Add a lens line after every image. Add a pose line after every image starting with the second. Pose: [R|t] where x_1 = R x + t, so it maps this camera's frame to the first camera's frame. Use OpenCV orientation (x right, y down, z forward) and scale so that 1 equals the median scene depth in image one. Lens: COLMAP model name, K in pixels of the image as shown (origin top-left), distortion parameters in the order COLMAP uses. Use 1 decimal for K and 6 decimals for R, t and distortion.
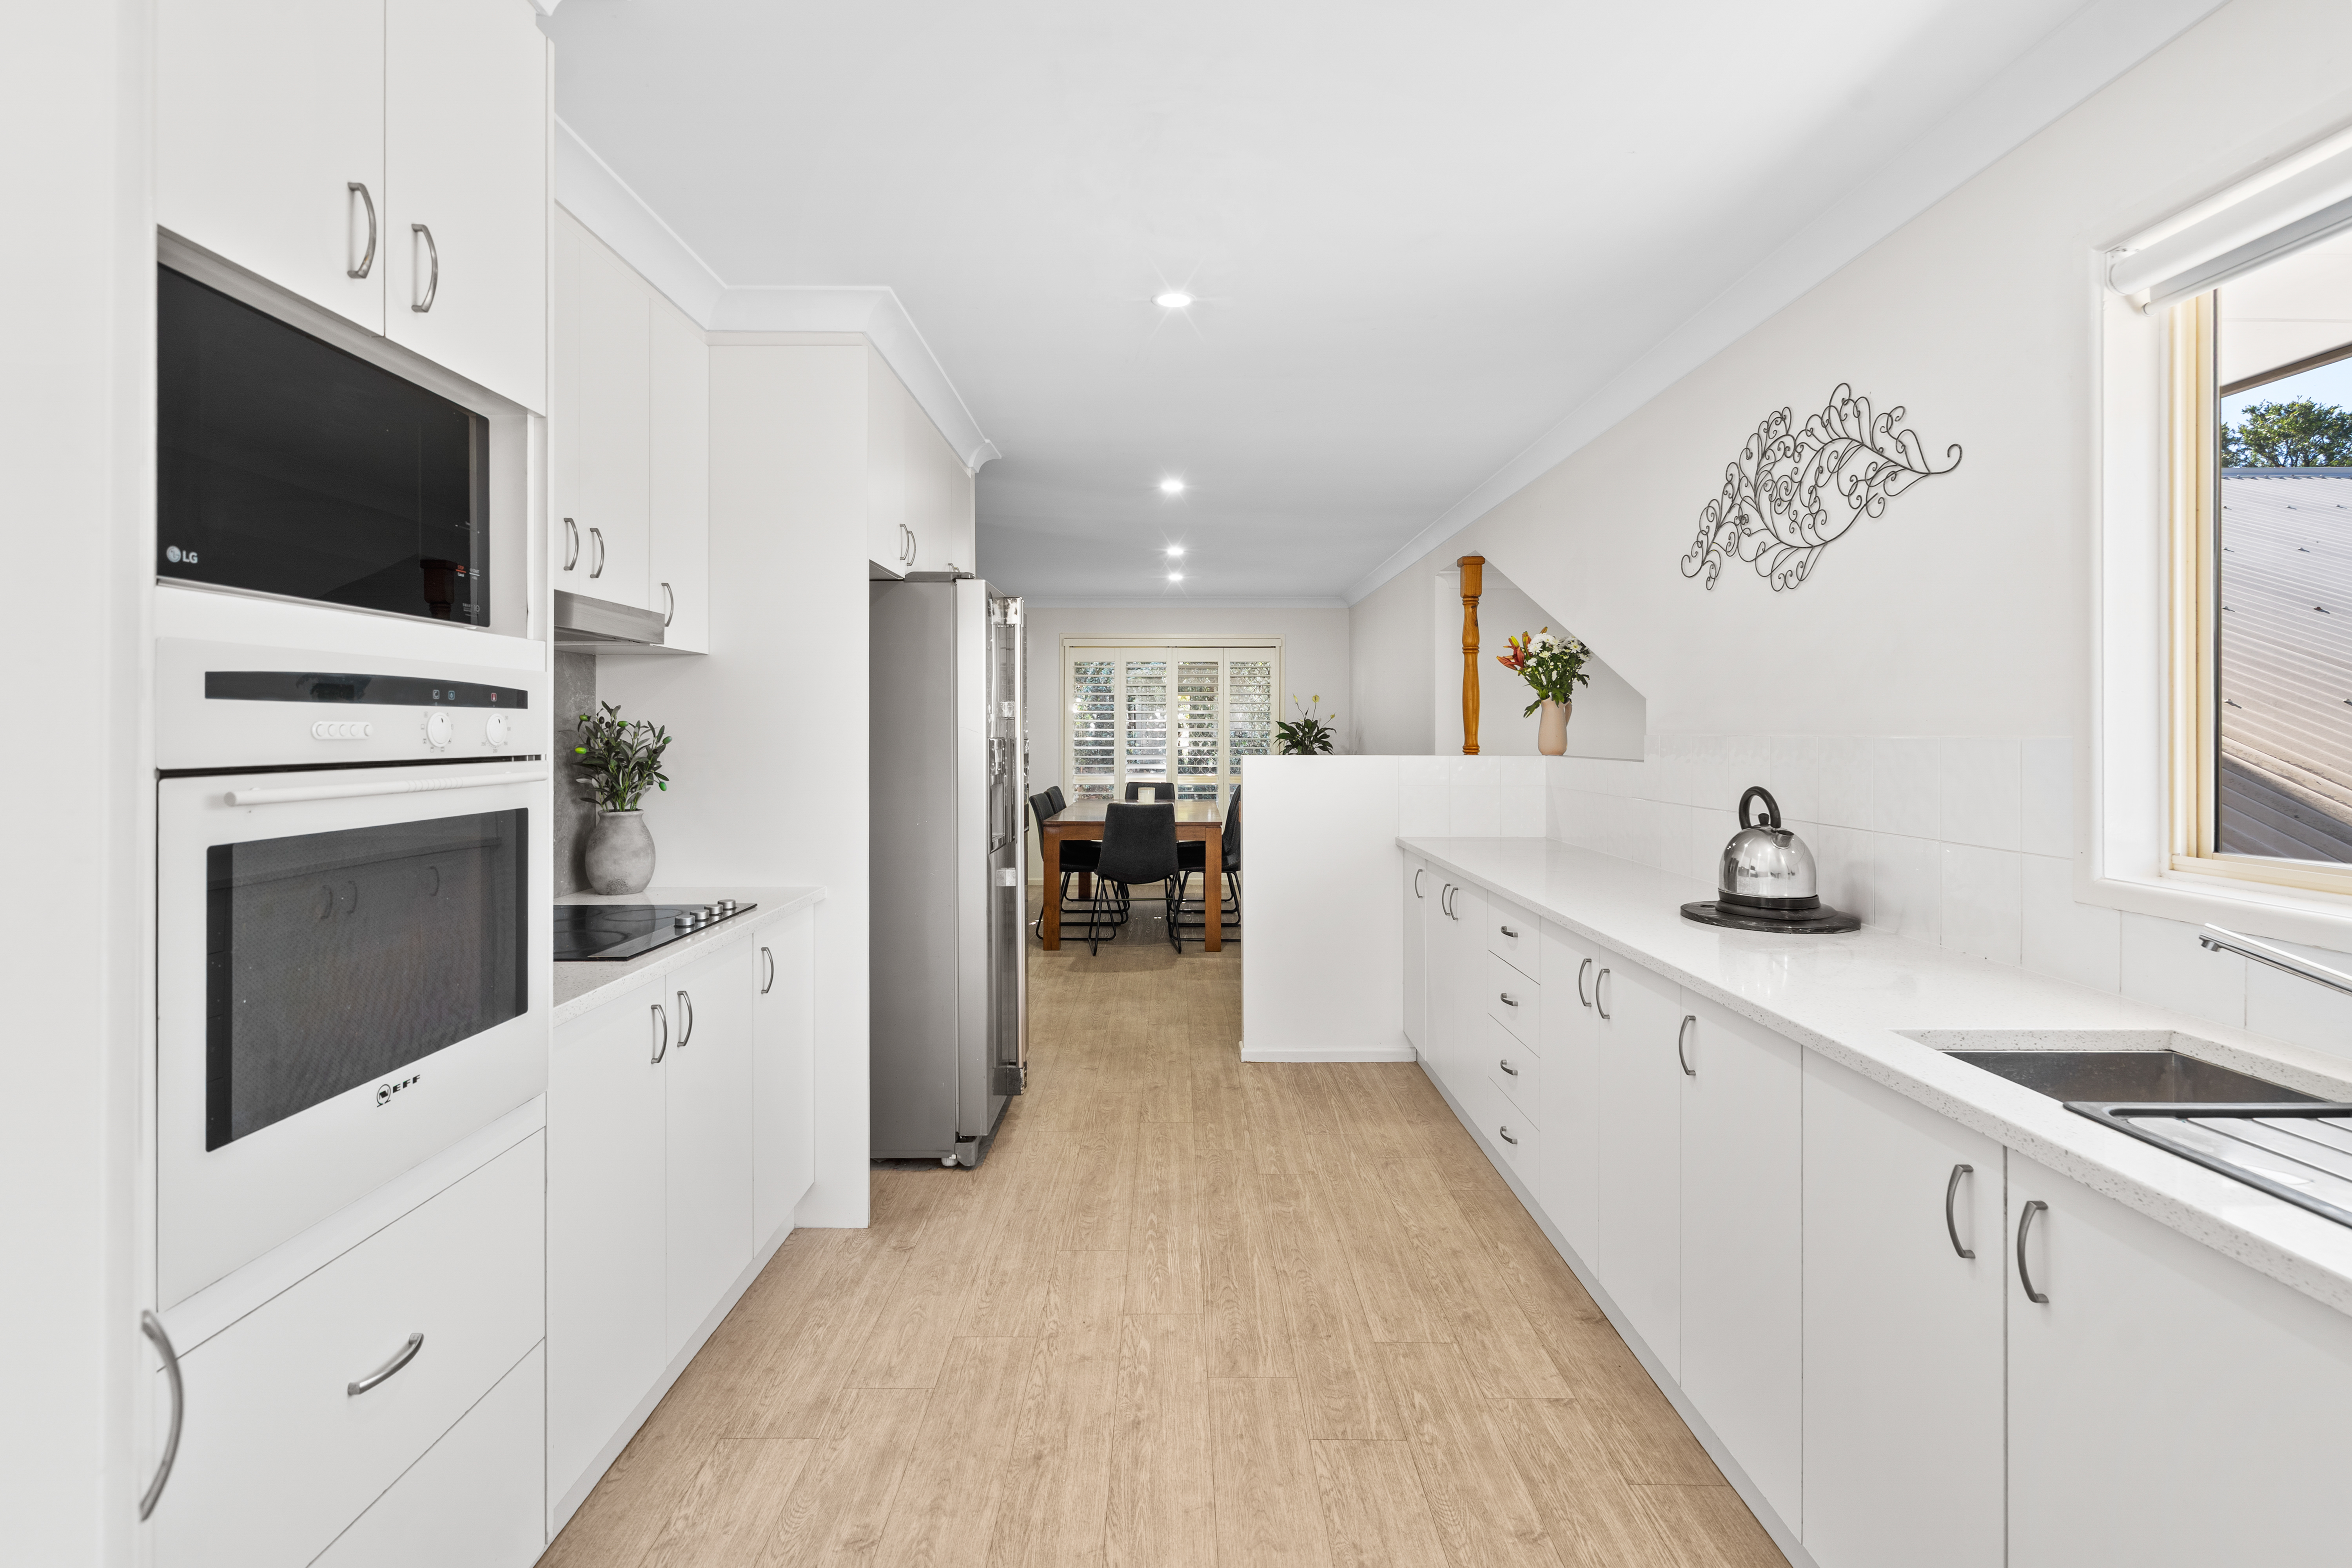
lens RADIAL K [[1094.9, 0, 1167.0], [0, 1094.9, 731.9], [0, 0, 1]] dist [-0.003443, 0.000999]
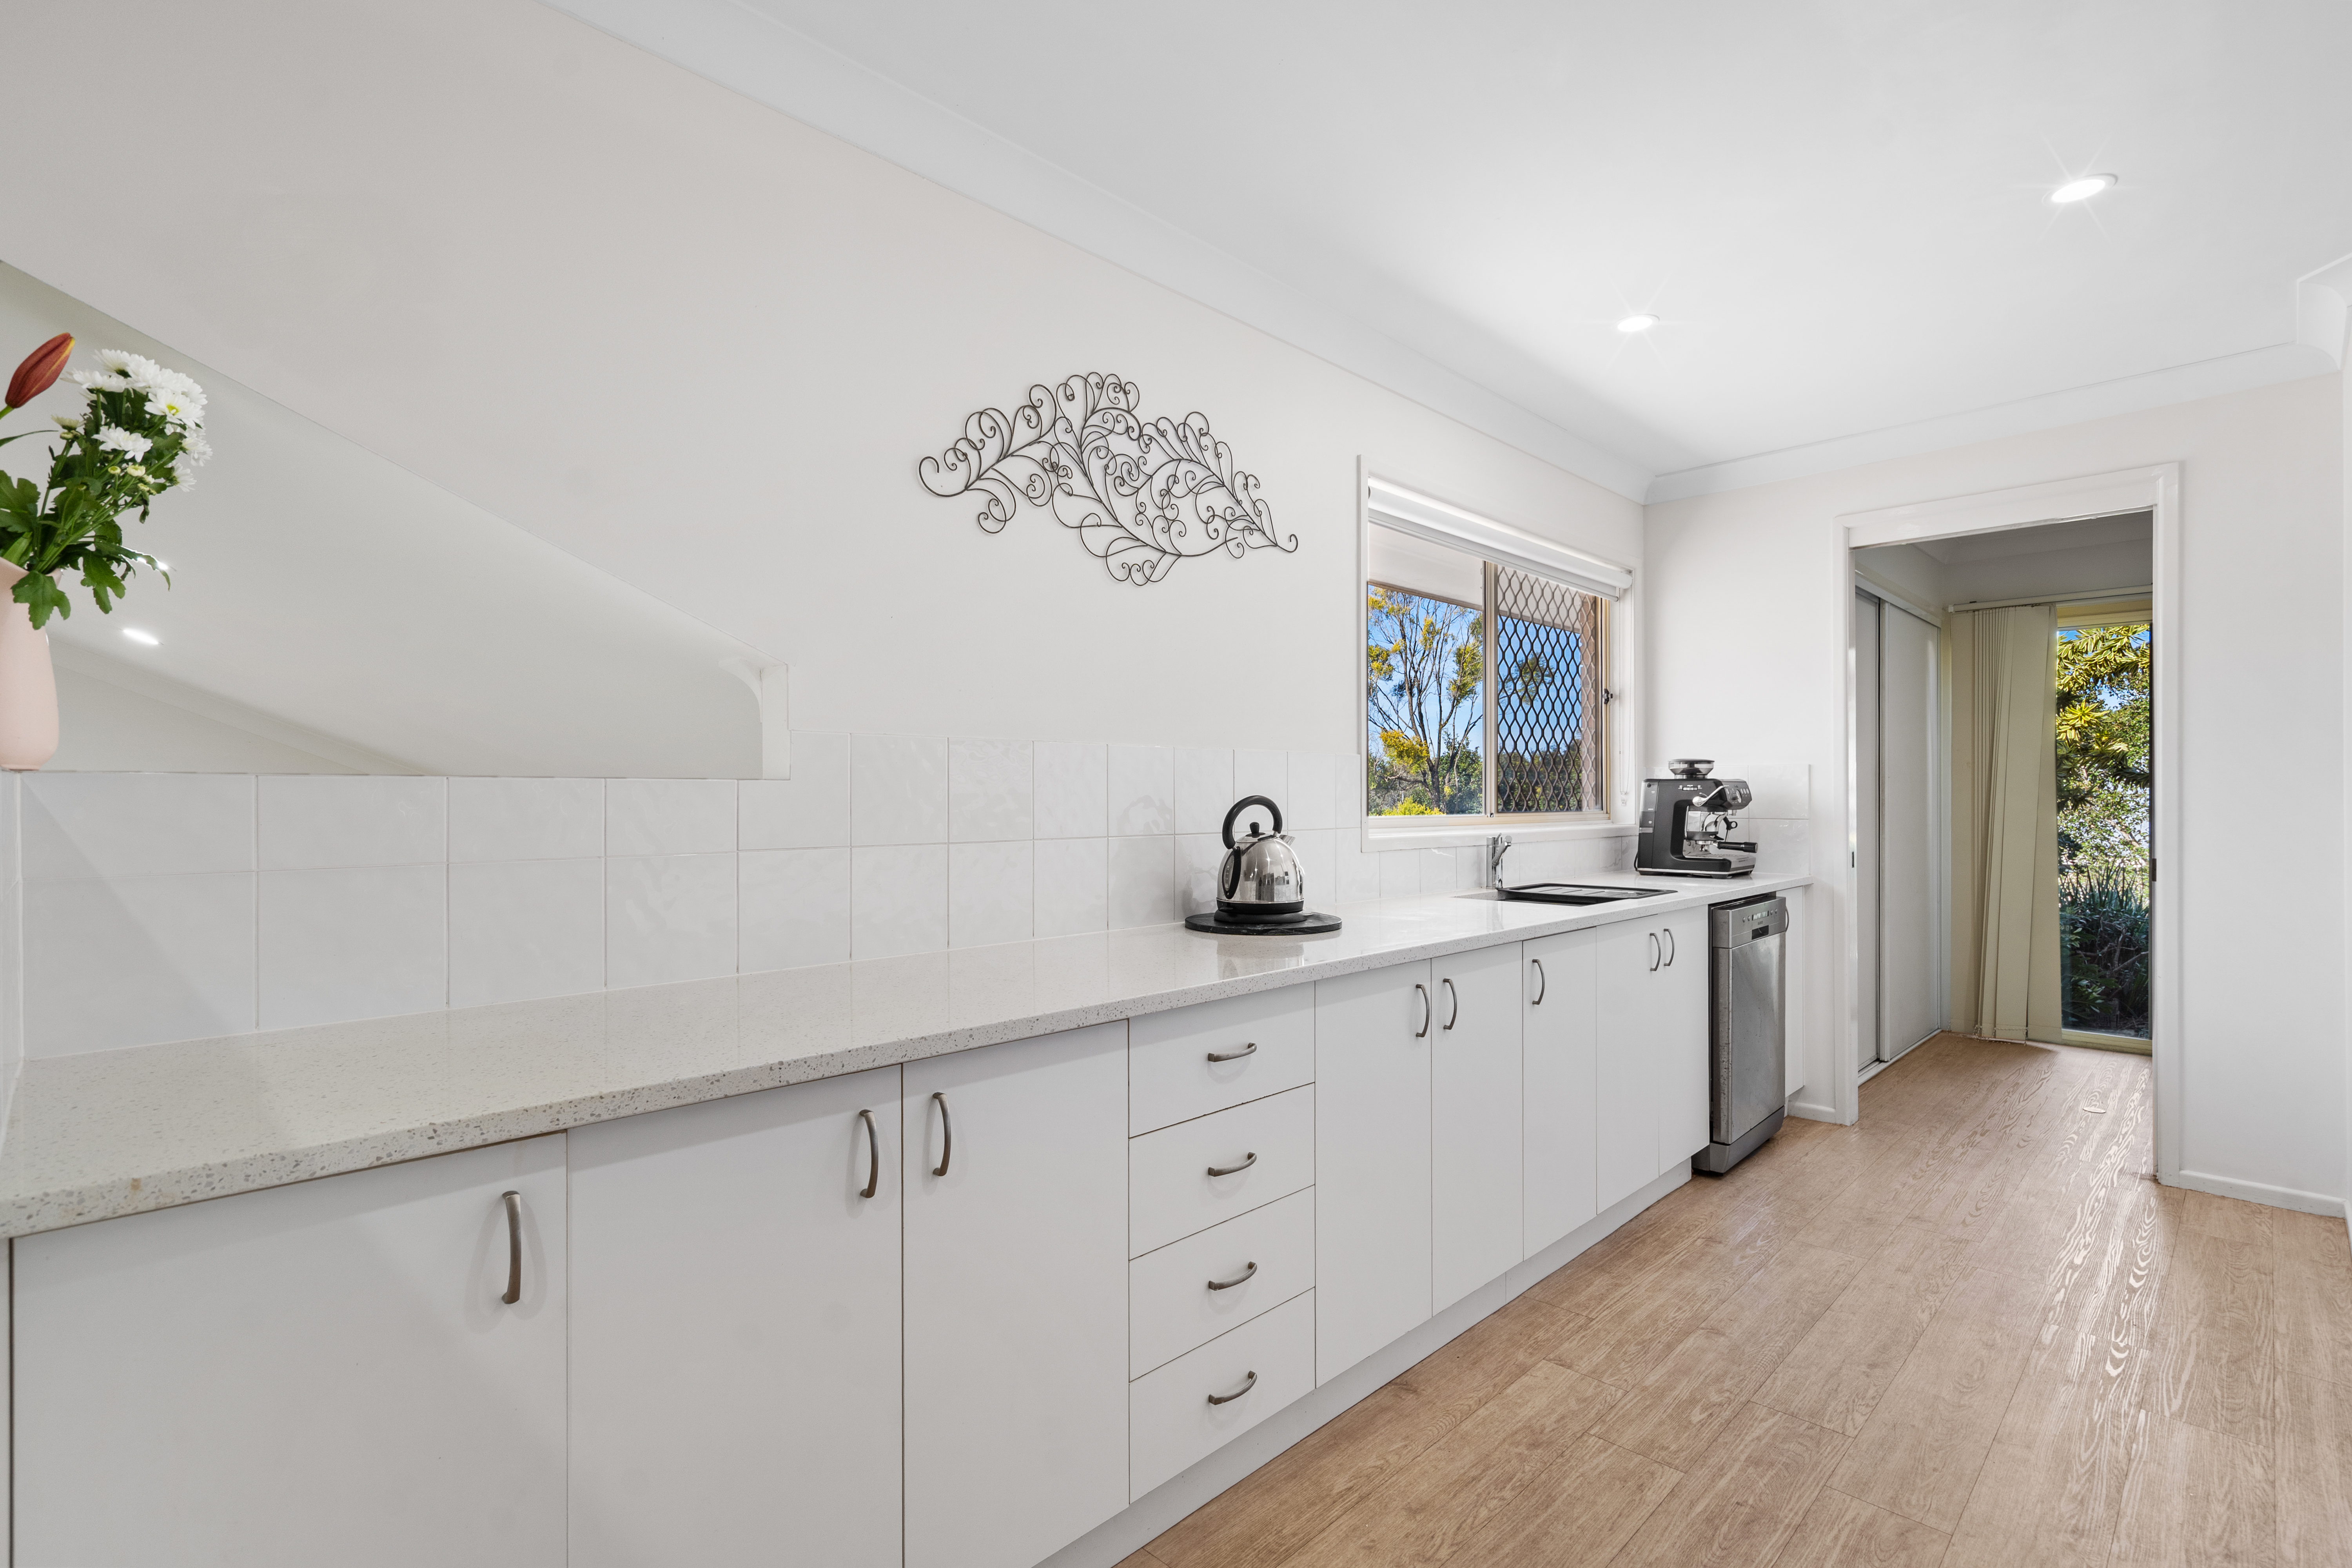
lens RADIAL K [[1094.9, 0, 1168.2], [0, 1094.9, 796.2], [0, 0, 1]] dist [-0.003443, 0.000999]
pose [[-0.705433, -0.000706, 0.708777, -0.111289], [0.000819, 0.999998, 0.001811, 0.050008], [-0.708777, 0.001858, -0.705431, 1.785687]]
